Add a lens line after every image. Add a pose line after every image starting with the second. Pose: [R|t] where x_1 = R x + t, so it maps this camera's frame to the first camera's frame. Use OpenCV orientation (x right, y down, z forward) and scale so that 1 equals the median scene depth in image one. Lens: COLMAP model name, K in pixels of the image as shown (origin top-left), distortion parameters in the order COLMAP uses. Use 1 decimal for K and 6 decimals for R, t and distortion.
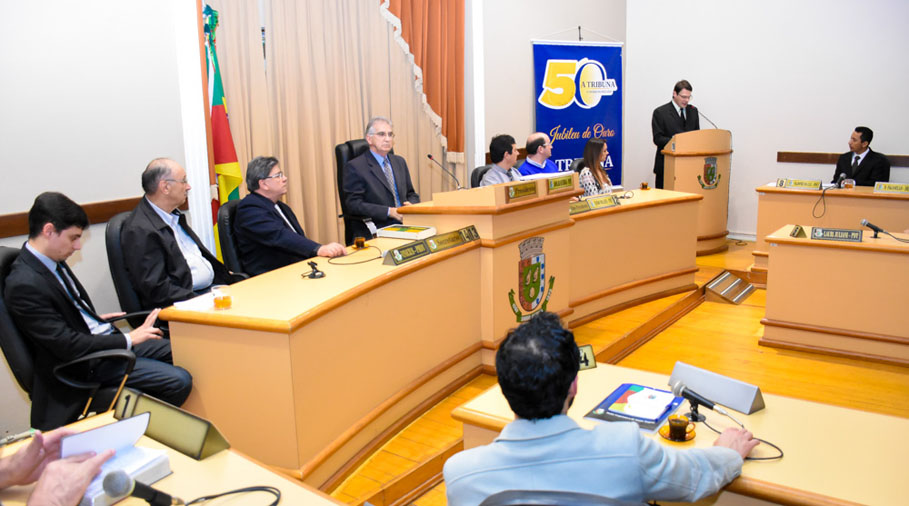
lens RADIAL K [[719.1, 0, 459.0], [0, 719.1, 246.1], [0, 0, 1]] dist [-0.032337, -0.010380]
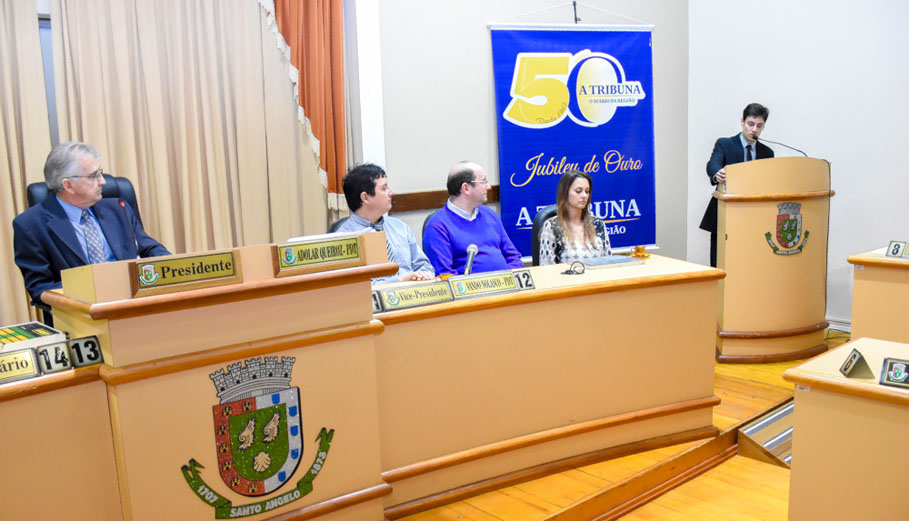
lens RADIAL K [[754.0, 0, 434.2], [0, 754.0, 283.9], [0, 0, 1]] dist [-0.126372, 0.090889]
pose [[0.963849, 0.027286, -0.265049, 0.250900], [-0.030973, 0.999473, -0.009740, -0.043962], [0.264644, 0.017598, 0.964186, 0.353148]]
